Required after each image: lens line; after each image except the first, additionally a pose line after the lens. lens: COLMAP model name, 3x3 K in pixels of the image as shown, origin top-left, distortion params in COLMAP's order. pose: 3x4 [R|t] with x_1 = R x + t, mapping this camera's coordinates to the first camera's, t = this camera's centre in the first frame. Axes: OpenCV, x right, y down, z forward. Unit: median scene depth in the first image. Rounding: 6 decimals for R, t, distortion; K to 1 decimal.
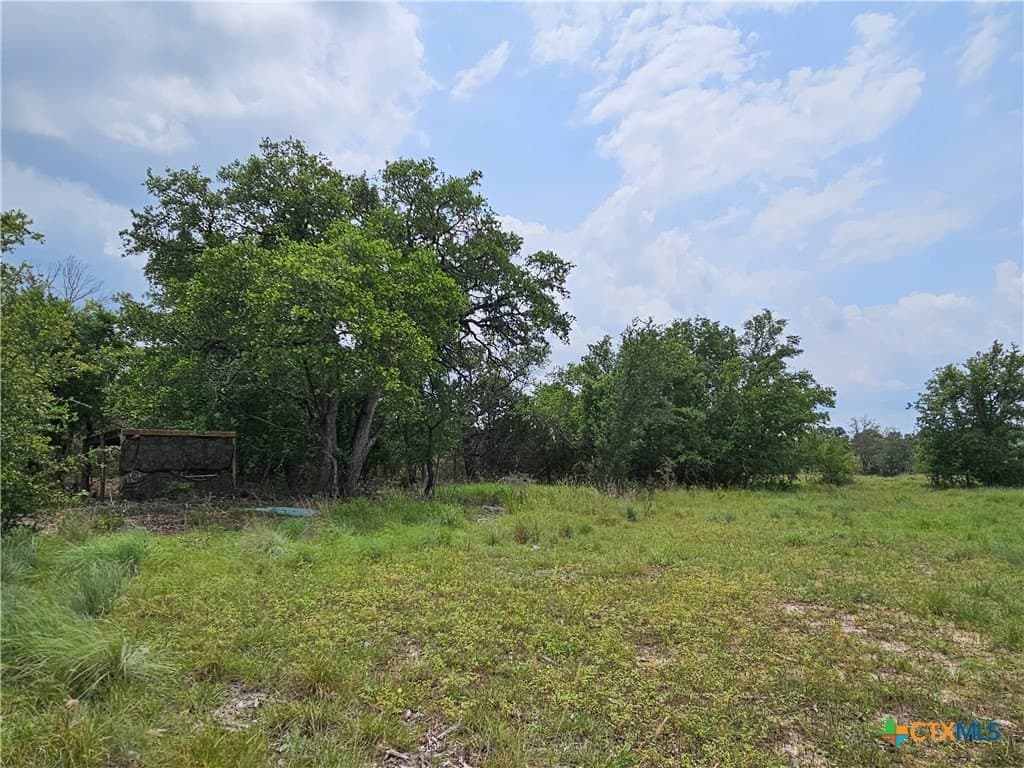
lens RADIAL K [[648.2, 0, 512.0], [0, 648.2, 384.0], [0, 0, 1]] dist [-0.007969, -0.001232]
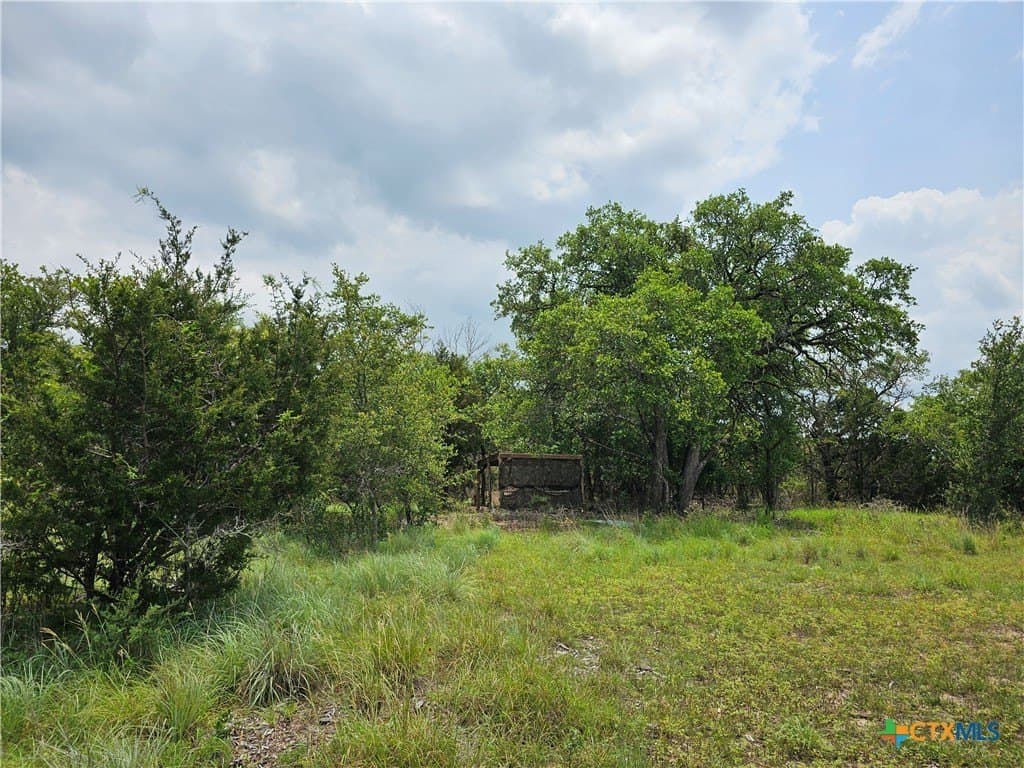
lens RADIAL K [[724.7, 0, 512.0], [0, 724.7, 384.0], [0, 0, 1]] dist [0.003295, -0.000374]
pose [[0.831986, -0.055276, -0.552037, 0.211842], [0.047017, 0.998470, -0.029119, -0.024381], [0.552801, -0.001729, 0.833311, -0.182882]]
